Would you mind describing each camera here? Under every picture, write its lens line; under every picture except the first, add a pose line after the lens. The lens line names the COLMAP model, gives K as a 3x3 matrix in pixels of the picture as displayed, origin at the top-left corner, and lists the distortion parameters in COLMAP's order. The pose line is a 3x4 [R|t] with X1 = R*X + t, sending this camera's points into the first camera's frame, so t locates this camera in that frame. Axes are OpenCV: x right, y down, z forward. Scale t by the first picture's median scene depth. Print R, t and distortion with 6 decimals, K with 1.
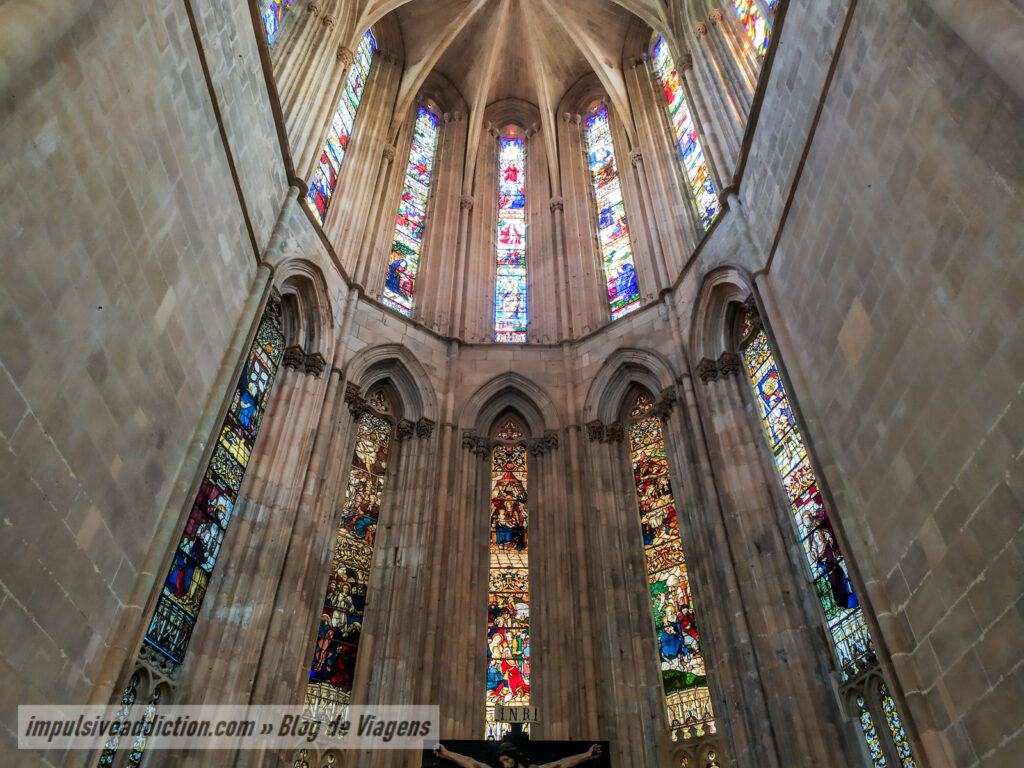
lens RADIAL K [[764.3, 0, 512.4], [0, 764.3, 384.0], [0, 0, 1]] dist [0.054844, -0.047566]
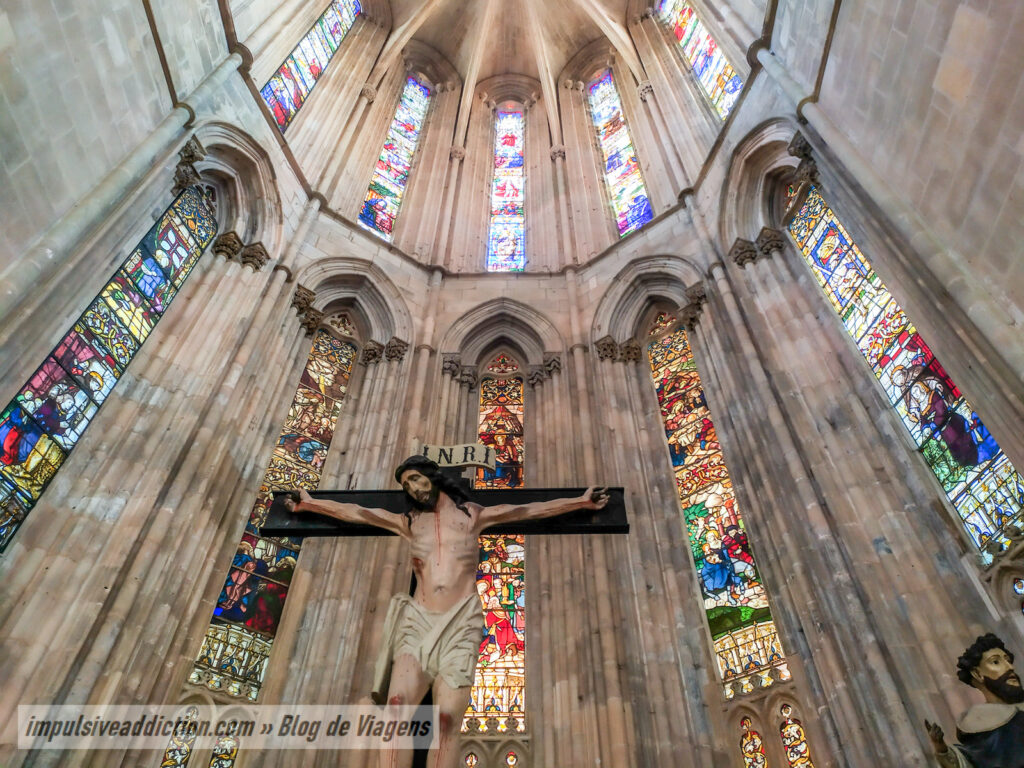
lens RADIAL K [[764.3, 0, 514.4], [0, 764.3, 384.0], [0, 0, 1]] dist [0.054844, -0.047566]
pose [[0.999581, -0.021357, -0.019540, 0.029497], [0.018898, 0.992787, -0.118395, 0.214762], [0.021927, 0.117976, 0.992774, 0.224443]]
